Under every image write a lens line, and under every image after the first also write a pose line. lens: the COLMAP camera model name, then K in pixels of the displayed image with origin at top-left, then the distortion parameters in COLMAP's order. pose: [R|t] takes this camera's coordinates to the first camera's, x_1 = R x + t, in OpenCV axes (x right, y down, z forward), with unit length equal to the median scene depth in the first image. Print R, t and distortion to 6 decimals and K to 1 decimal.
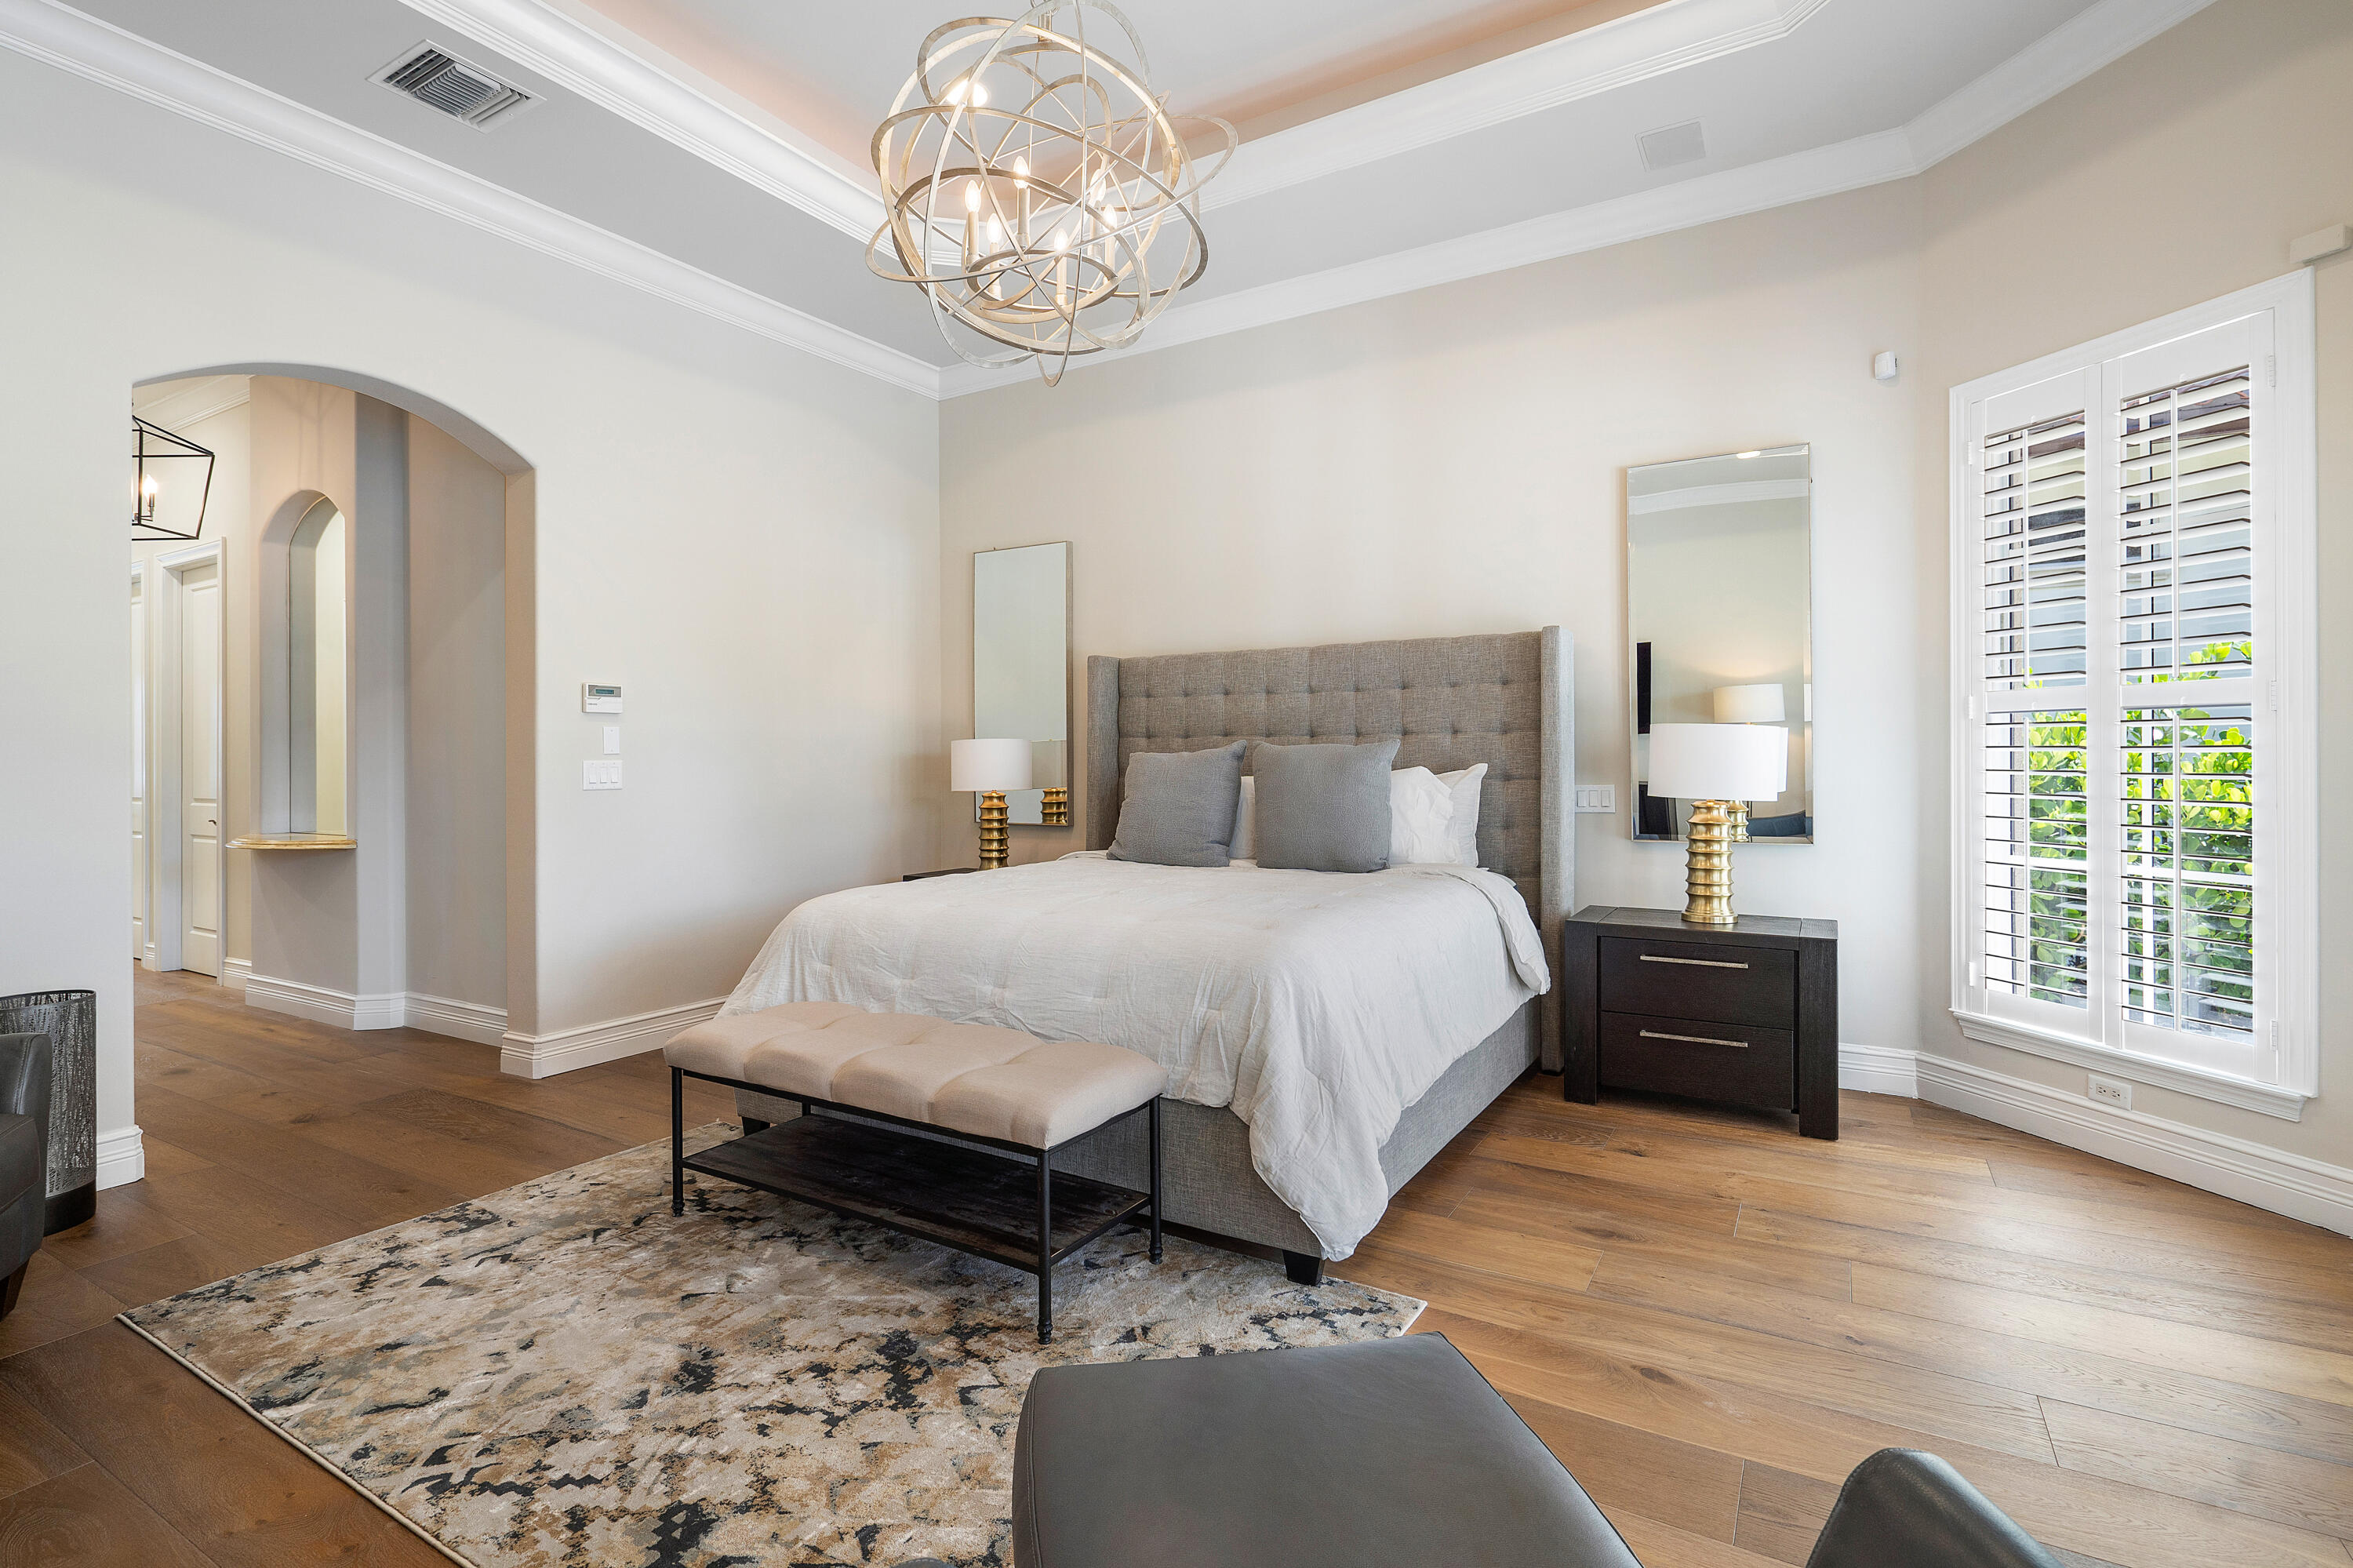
lens RADIAL K [[1102.3, 0, 1167.5], [0, 1102.3, 762.2], [0, 0, 1]] dist [-0.003805, 0.003320]
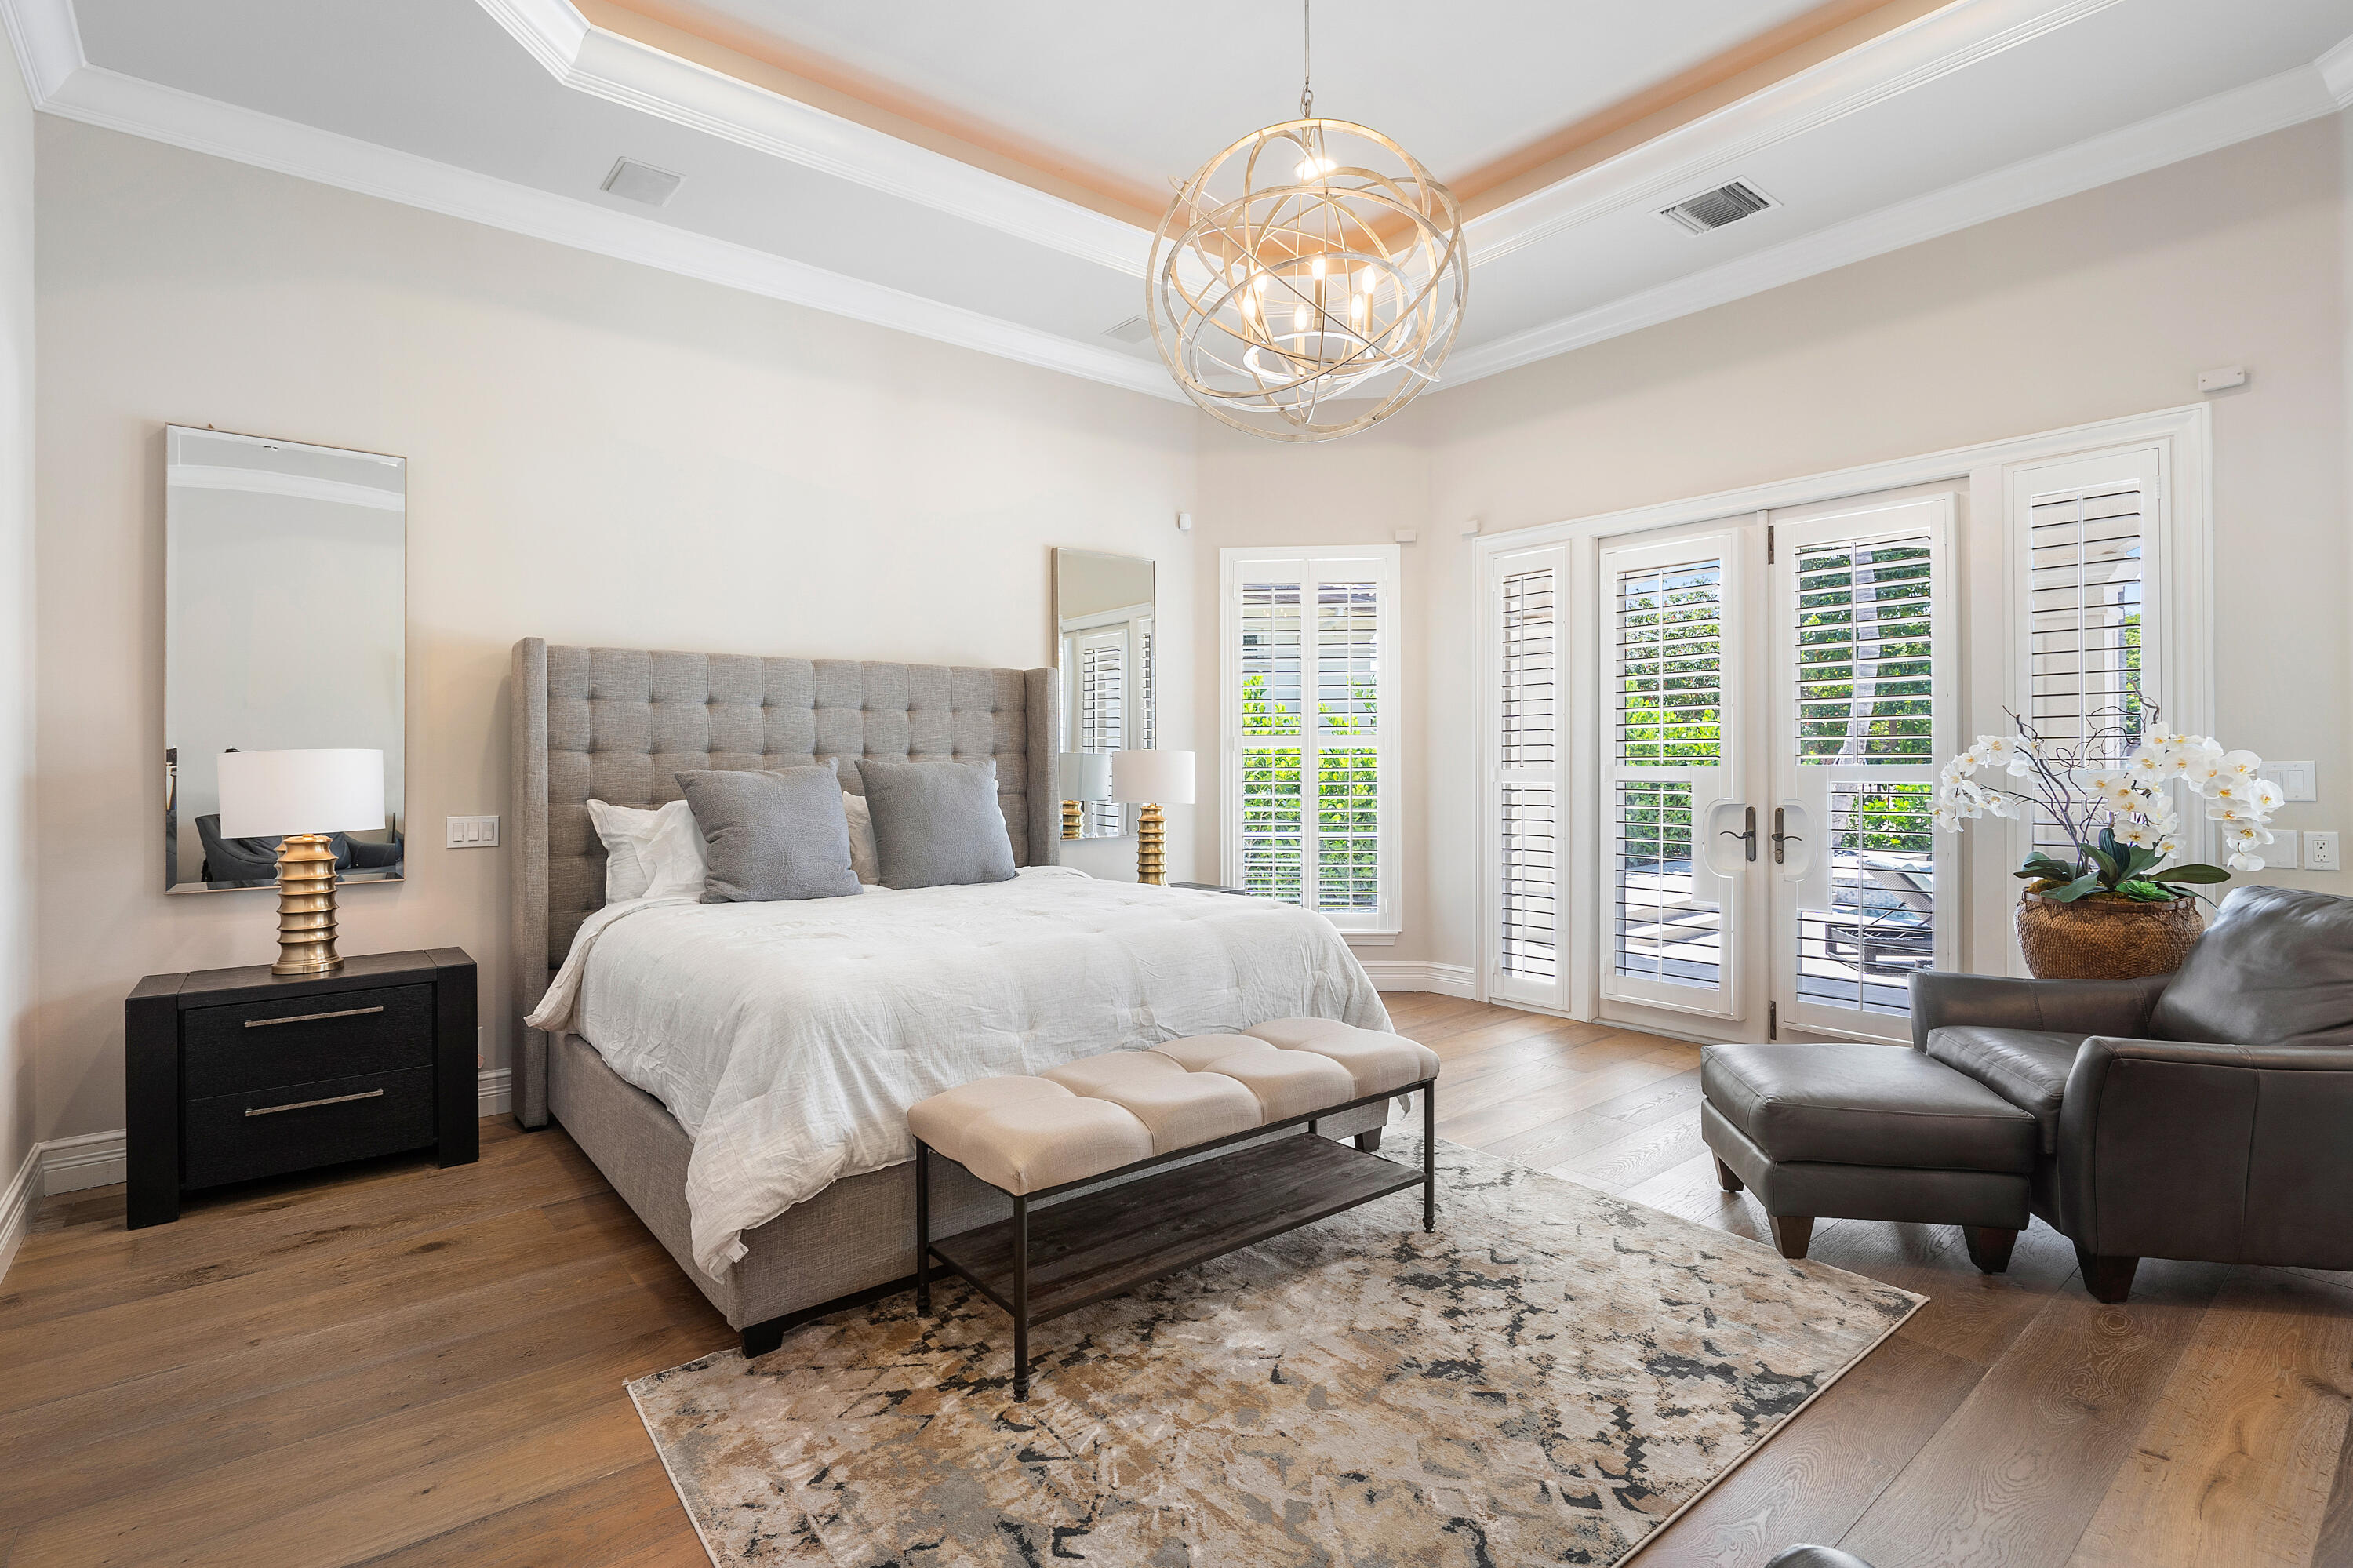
lens RADIAL K [[1102.3, 0, 1162.2], [0, 1102.3, 784.0], [0, 0, 1]] dist [-0.003805, 0.003320]
pose [[0.351105, -0.007807, 0.936304, -1.002750], [0.012744, 0.999912, 0.003558, 0.003545], [-0.936249, 0.010683, 0.351174, 0.600779]]
